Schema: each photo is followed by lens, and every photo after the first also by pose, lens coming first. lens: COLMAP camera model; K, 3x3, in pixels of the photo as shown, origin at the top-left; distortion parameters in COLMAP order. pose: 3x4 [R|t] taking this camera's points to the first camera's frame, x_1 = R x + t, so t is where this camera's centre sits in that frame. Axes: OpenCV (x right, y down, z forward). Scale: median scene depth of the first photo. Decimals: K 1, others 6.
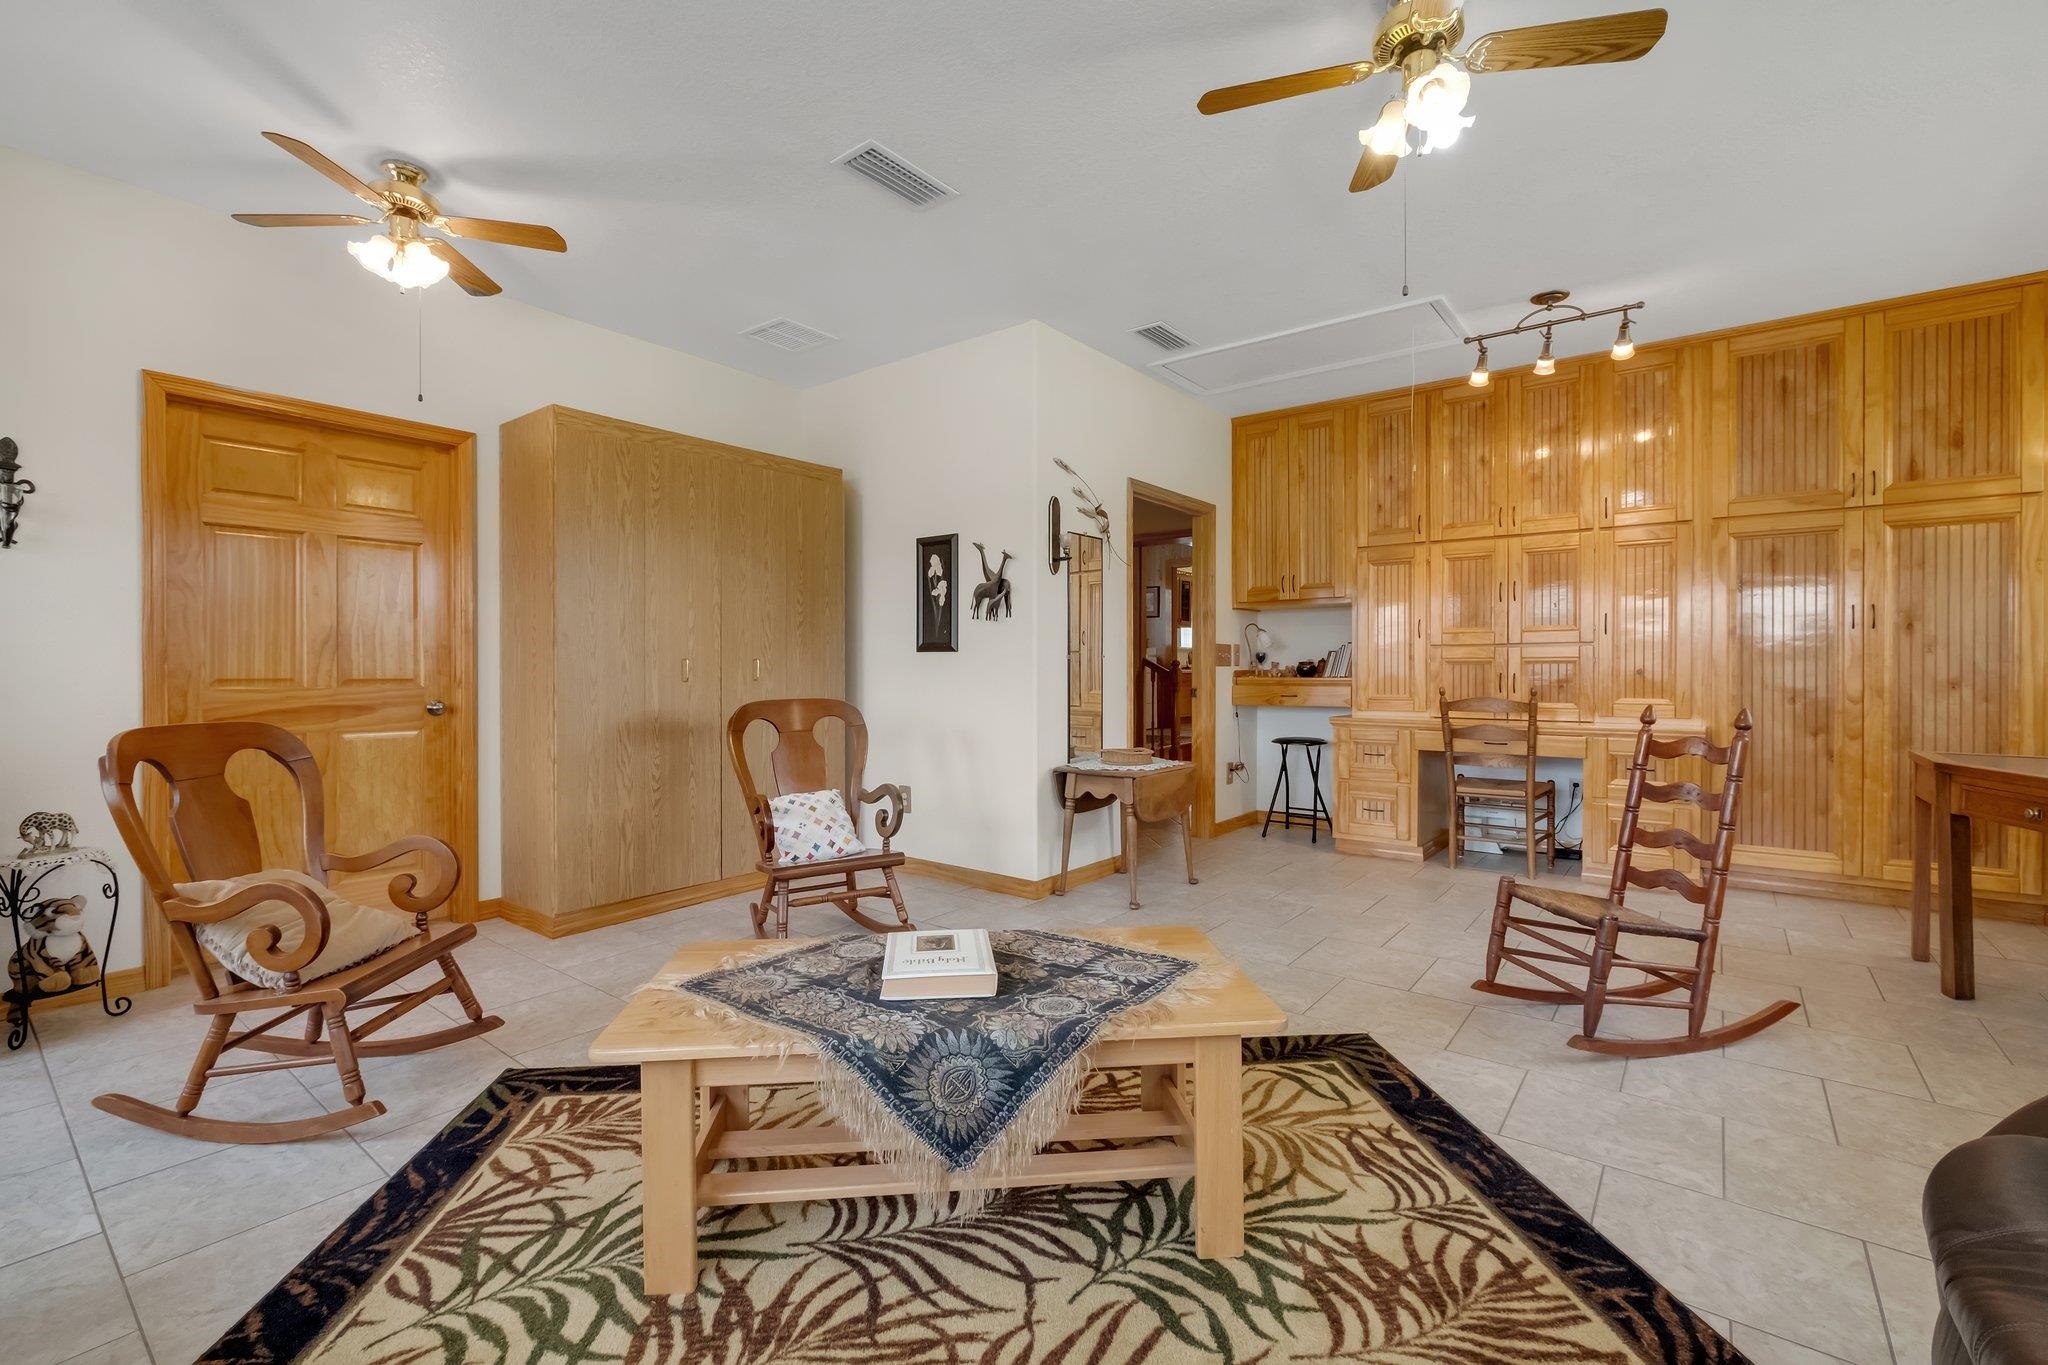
lens RADIAL K [[896.7, 0, 1024.3], [0, 896.7, 669.2], [0, 0, 1]] dist [-0.000052, 0.000358]
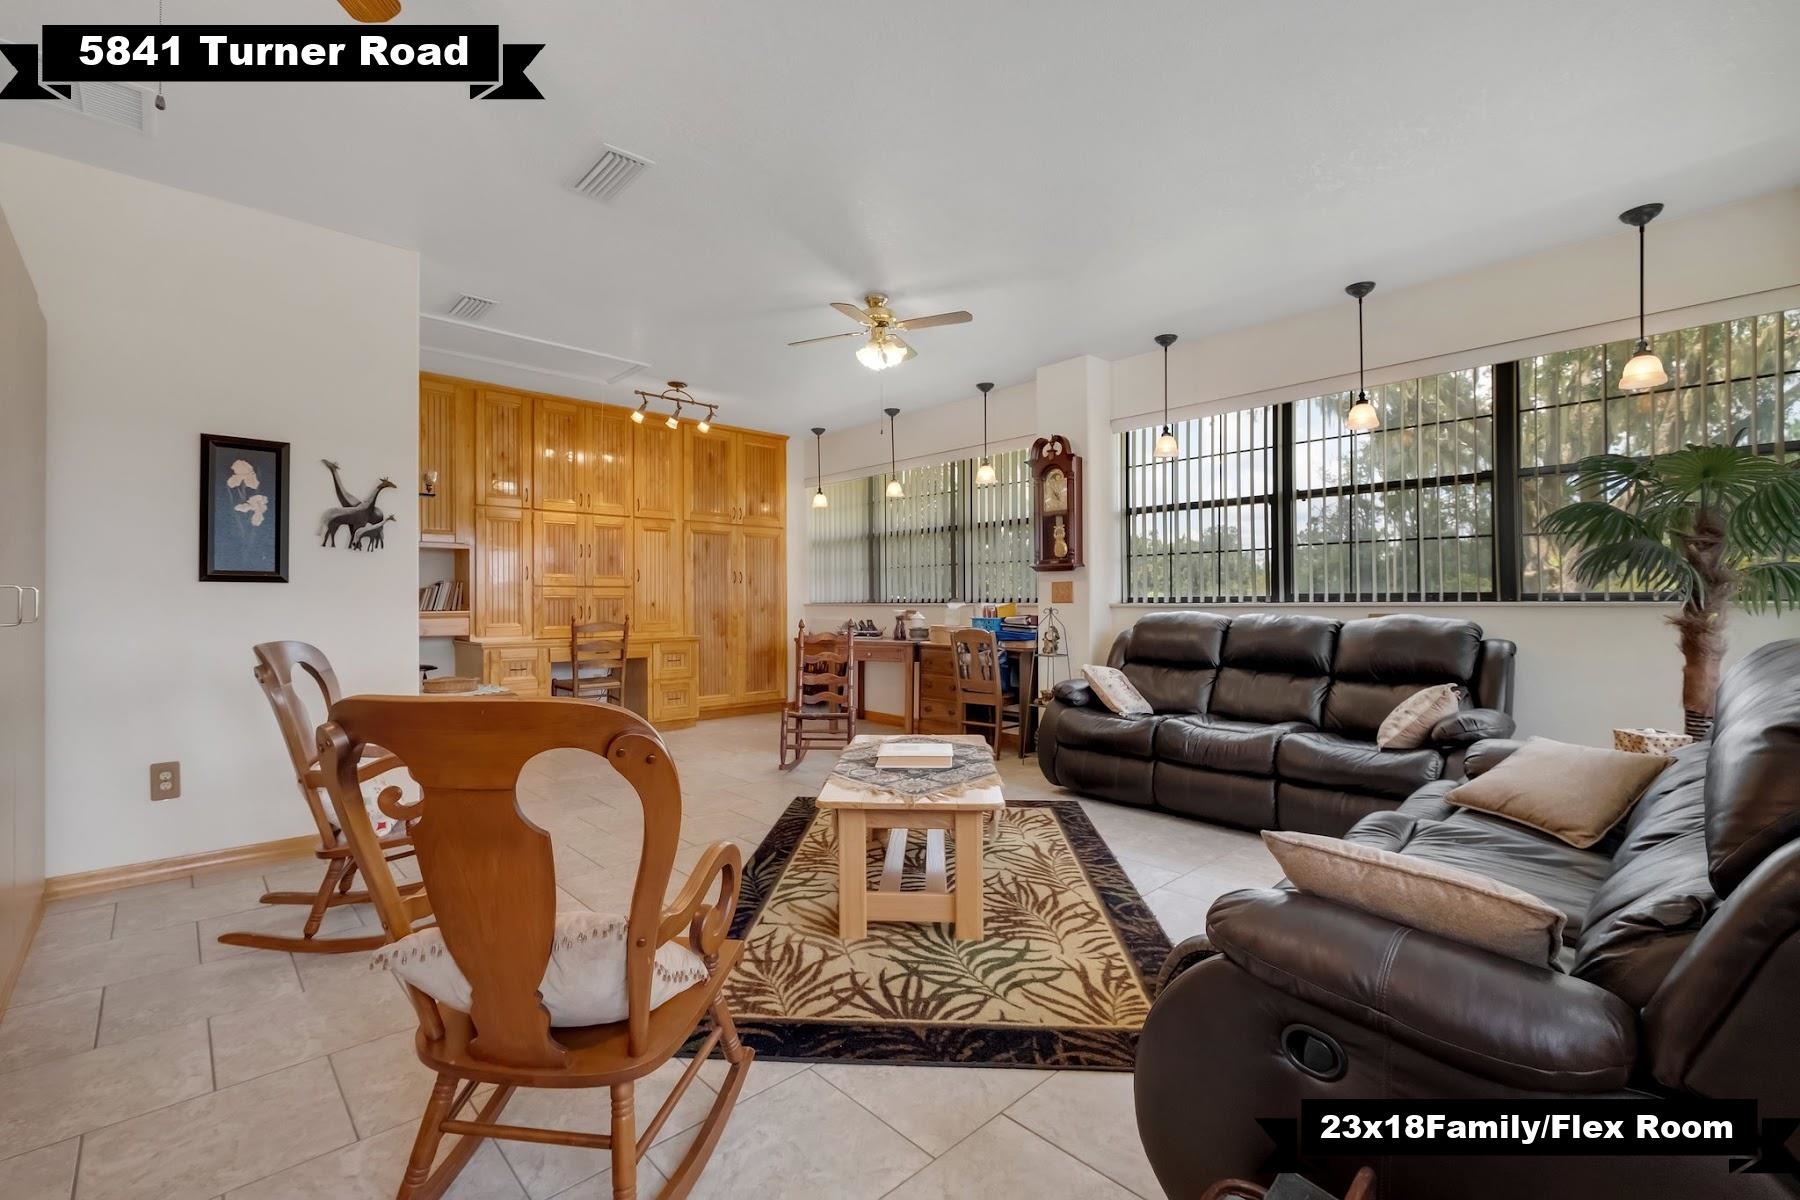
lens RADIAL K [[788.1, 0, 895.5], [0, 788.1, 600.5], [0, 0, 1]] dist [-0.000052, 0.000358]
pose [[0.139137, 0.000929, 0.990273, -1.638562], [0.006901, 0.999974, -0.001907, 0.002692], [-0.990249, 0.007099, 0.139127, 0.759683]]
